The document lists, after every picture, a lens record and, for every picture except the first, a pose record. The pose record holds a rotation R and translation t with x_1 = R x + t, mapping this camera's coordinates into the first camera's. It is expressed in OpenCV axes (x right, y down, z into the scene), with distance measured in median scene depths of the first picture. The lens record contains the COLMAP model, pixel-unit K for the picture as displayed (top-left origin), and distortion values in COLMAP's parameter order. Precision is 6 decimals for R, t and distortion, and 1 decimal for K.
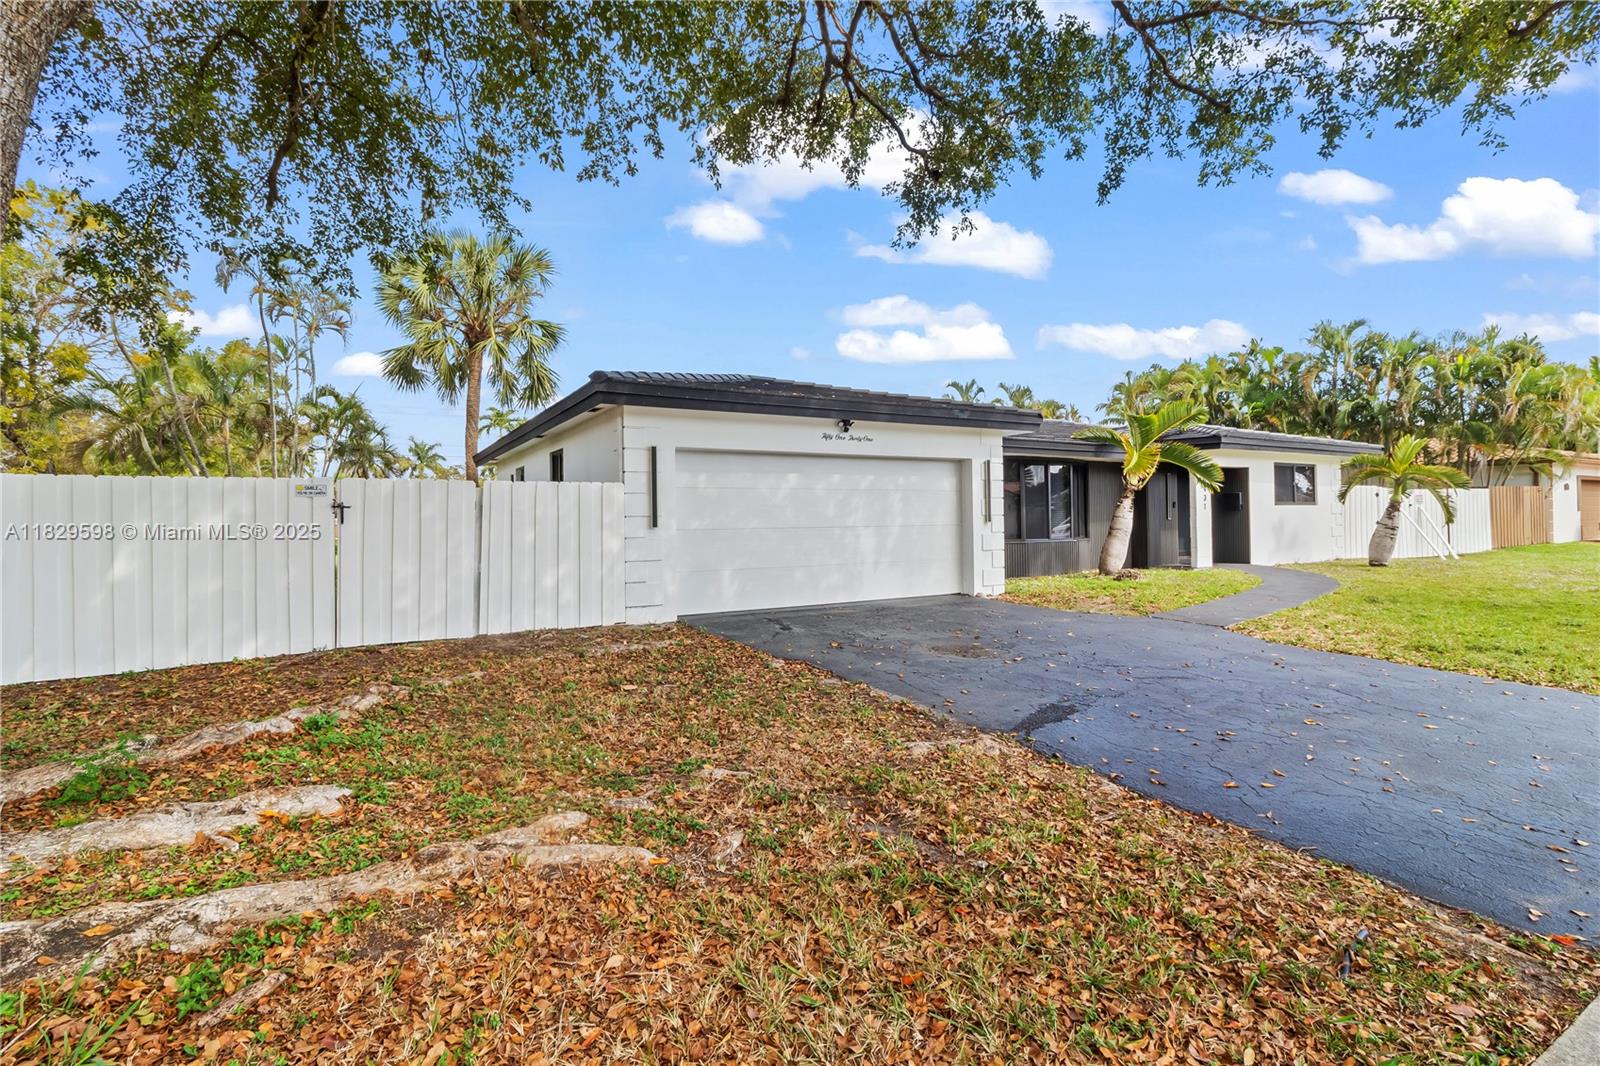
lens RADIAL K [[727.6, 0, 801.3], [0, 727.6, 495.2], [0, 0, 1]] dist [0.000749, 0.000263]
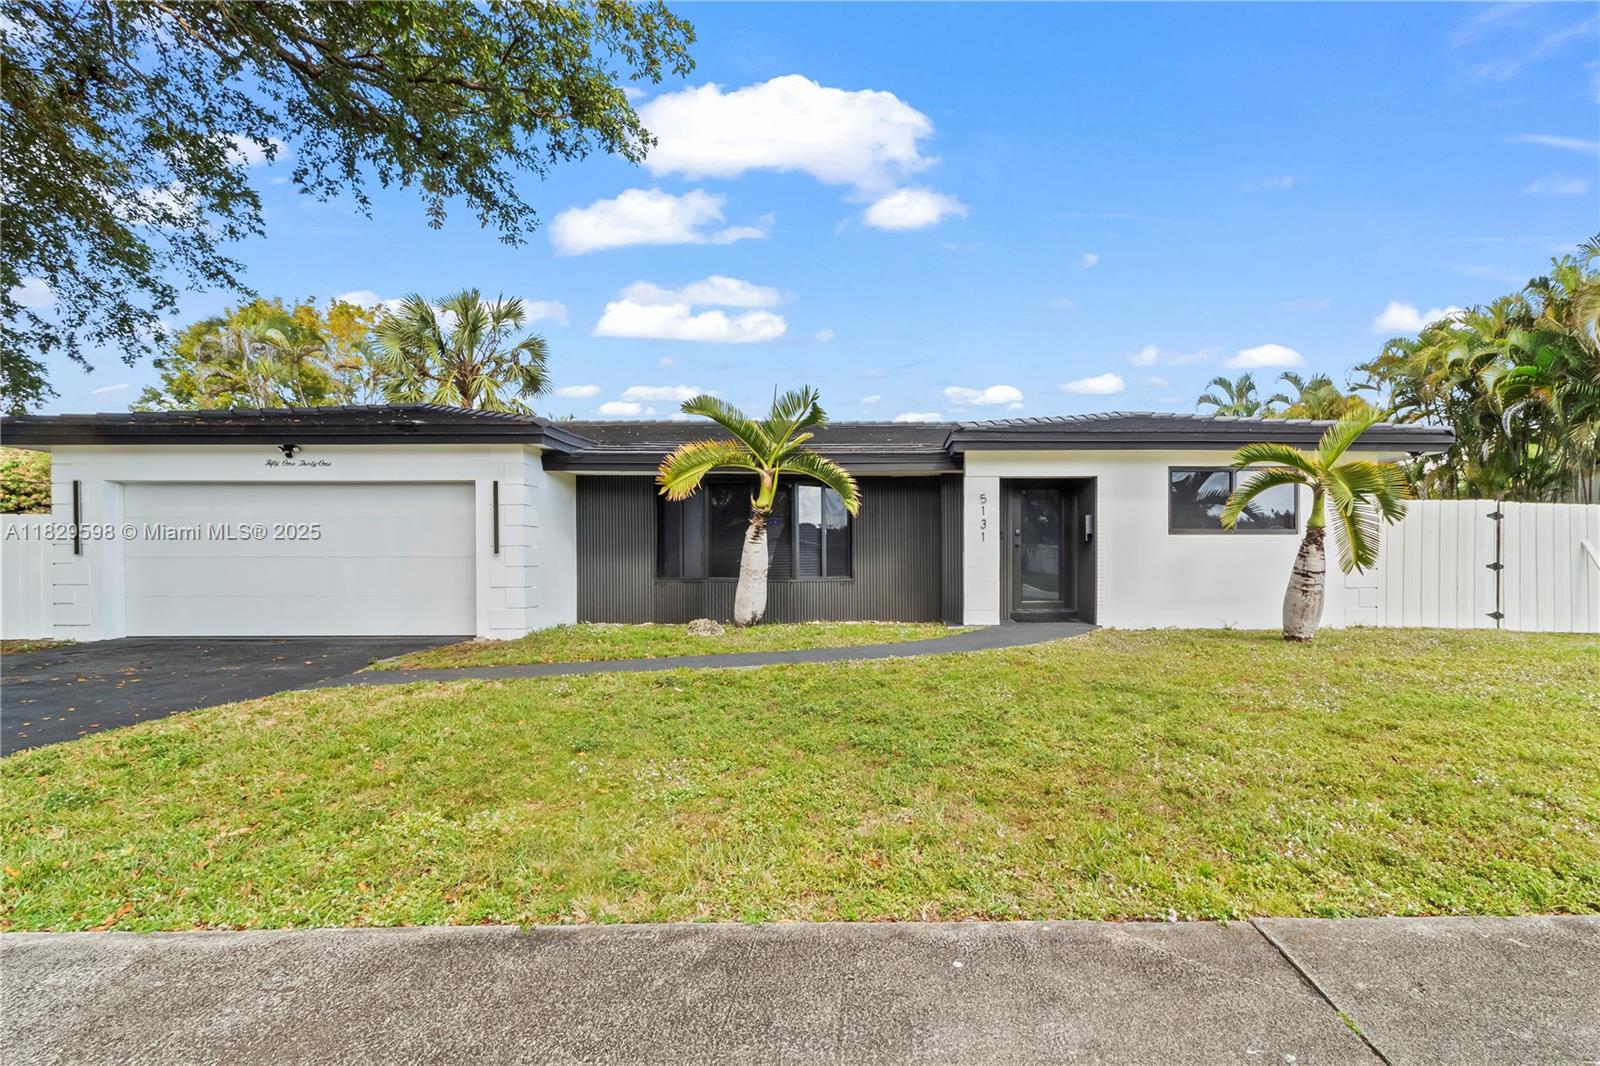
lens RADIAL K [[747.2, 0, 800.0], [0, 747.2, 533.0], [0, 0, 1]] dist [0.003059, 0.001515]
pose [[0.873661, -0.000001, -0.486535, 0.859897], [0.004400, 0.999959, 0.007899, 0.006291], [0.486515, -0.009042, 0.873625, 0.348050]]
